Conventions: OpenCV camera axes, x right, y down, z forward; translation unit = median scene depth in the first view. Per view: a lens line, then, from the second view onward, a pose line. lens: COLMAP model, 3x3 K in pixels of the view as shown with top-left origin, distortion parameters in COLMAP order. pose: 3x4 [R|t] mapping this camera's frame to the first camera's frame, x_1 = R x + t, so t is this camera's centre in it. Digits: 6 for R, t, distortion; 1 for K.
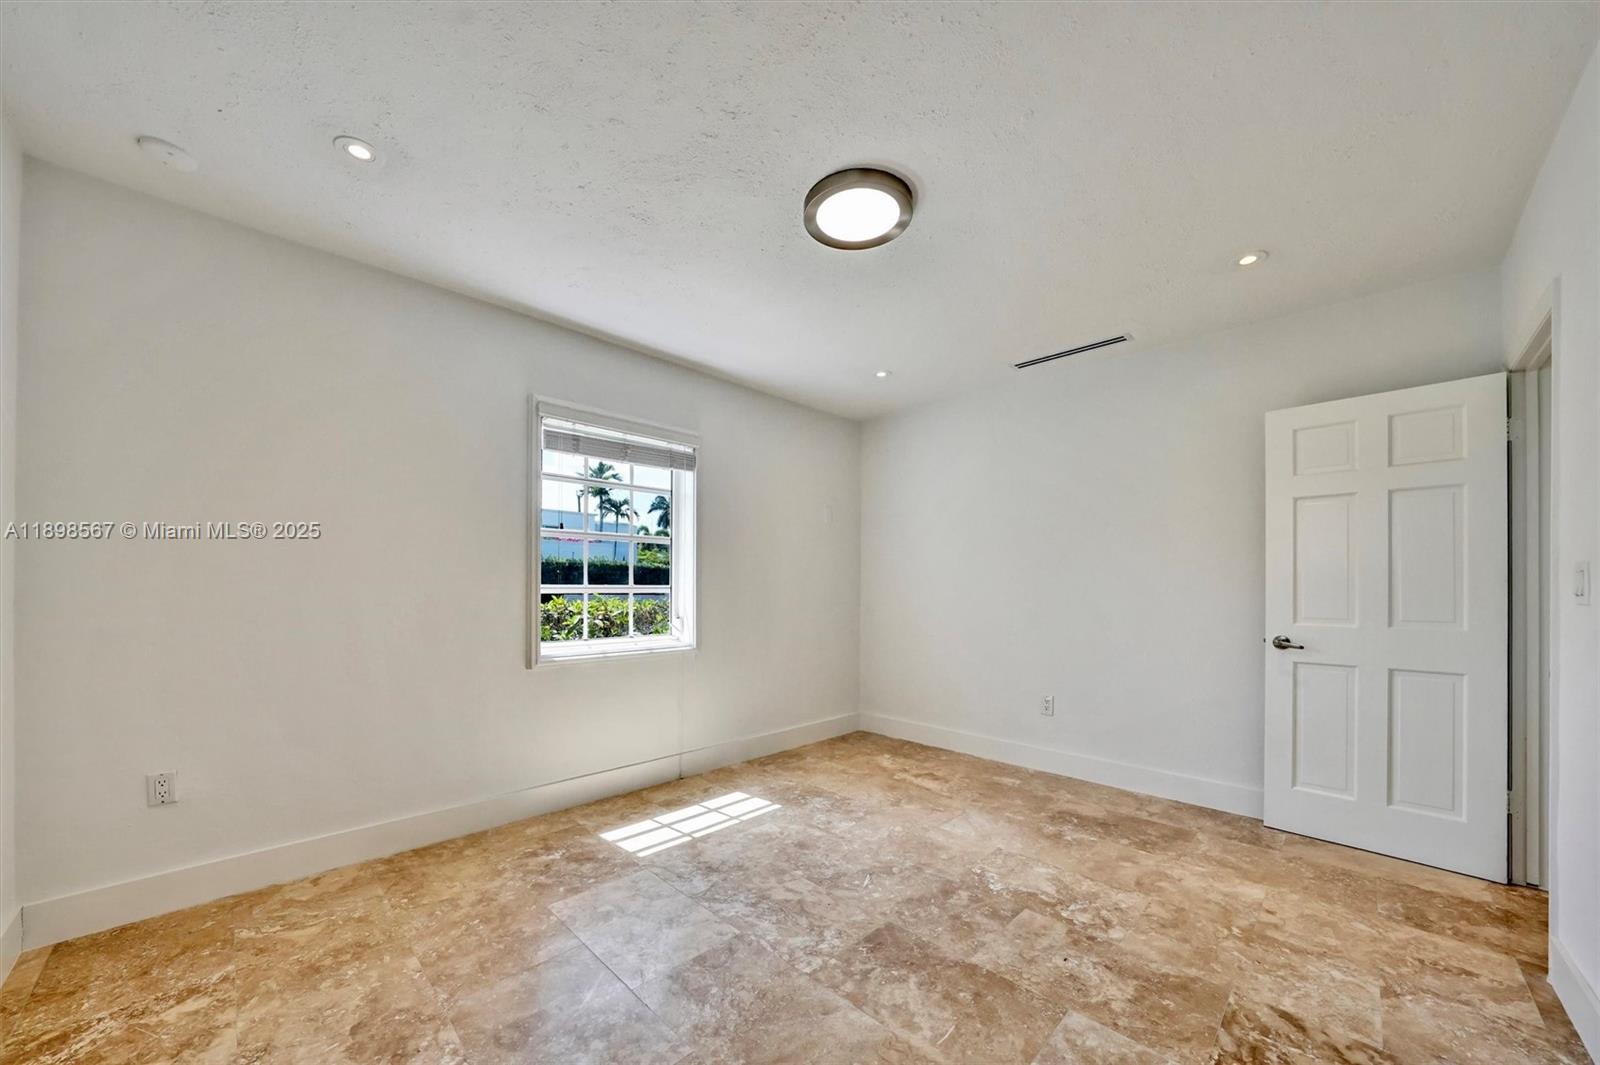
lens RADIAL K [[572.5, 0, 797.9], [0, 572.5, 563.8], [0, 0, 1]] dist [-0.090417, 0.026775]
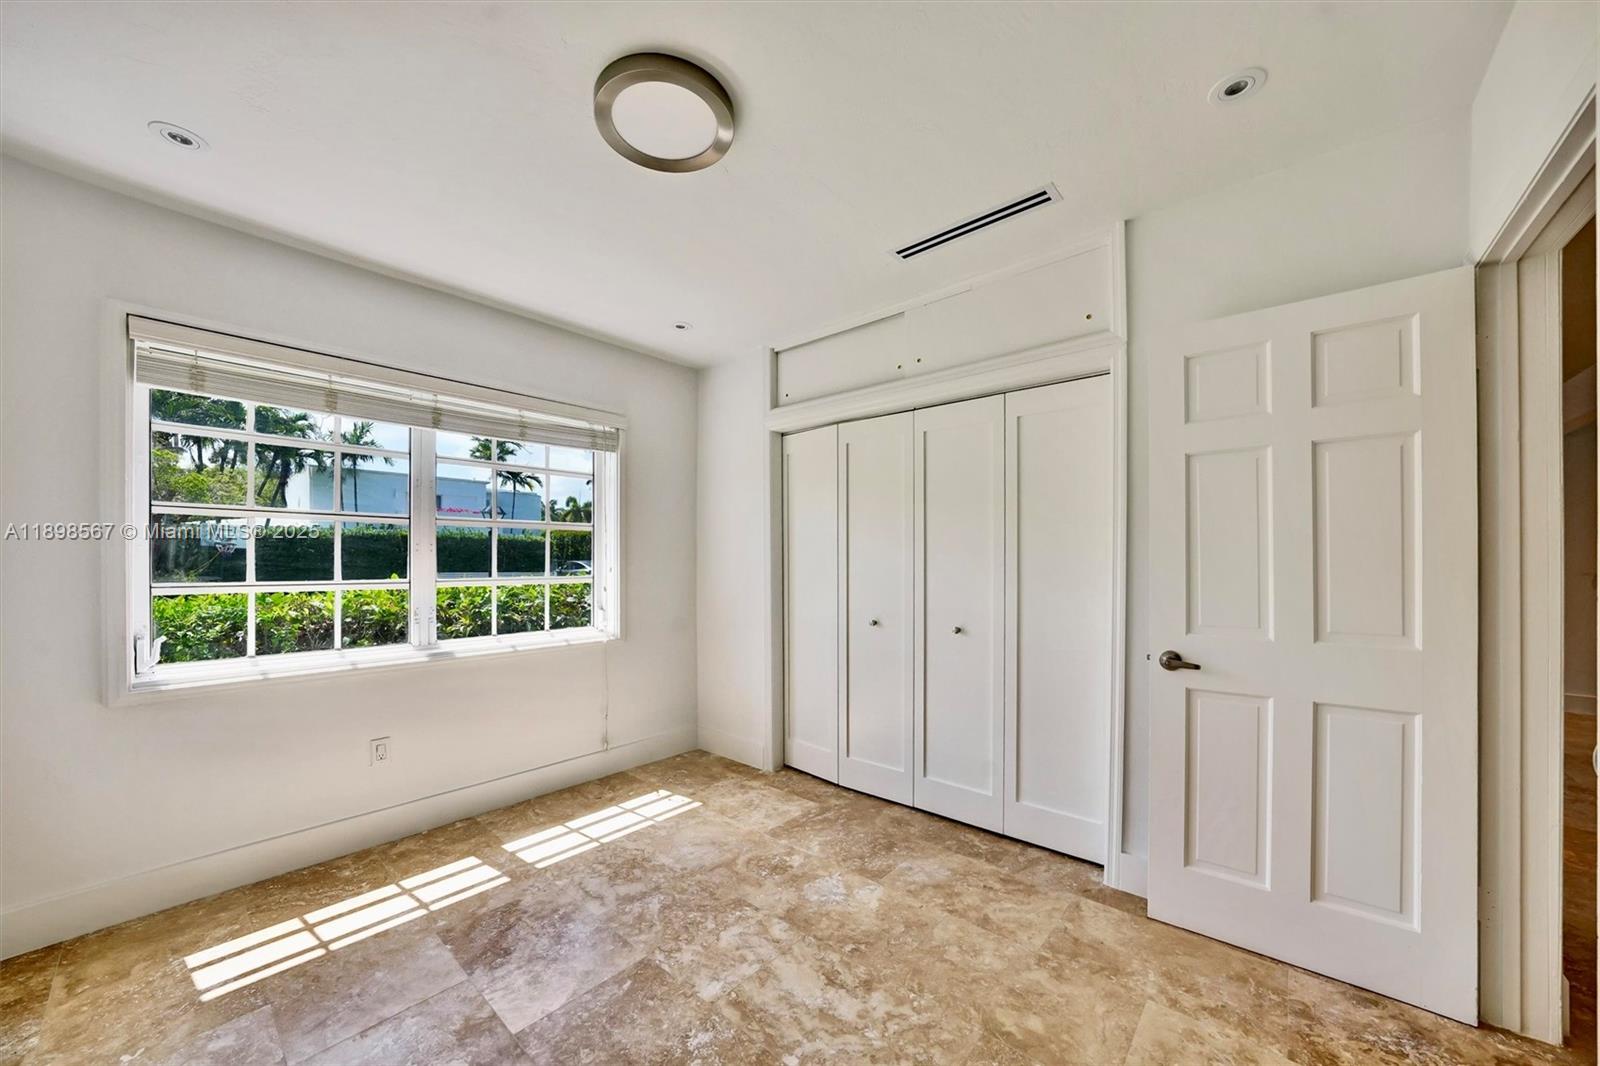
lens RADIAL K [[560.6, 0, 796.0], [0, 560.6, 552.6], [0, 0, 1]] dist [-0.067898, 0.018620]
pose [[0.997401, -0.007127, 0.071697, 0.105823], [0.006619, 0.999951, 0.007313, -0.000145], [-0.071746, -0.006819, 0.997400, 0.097286]]
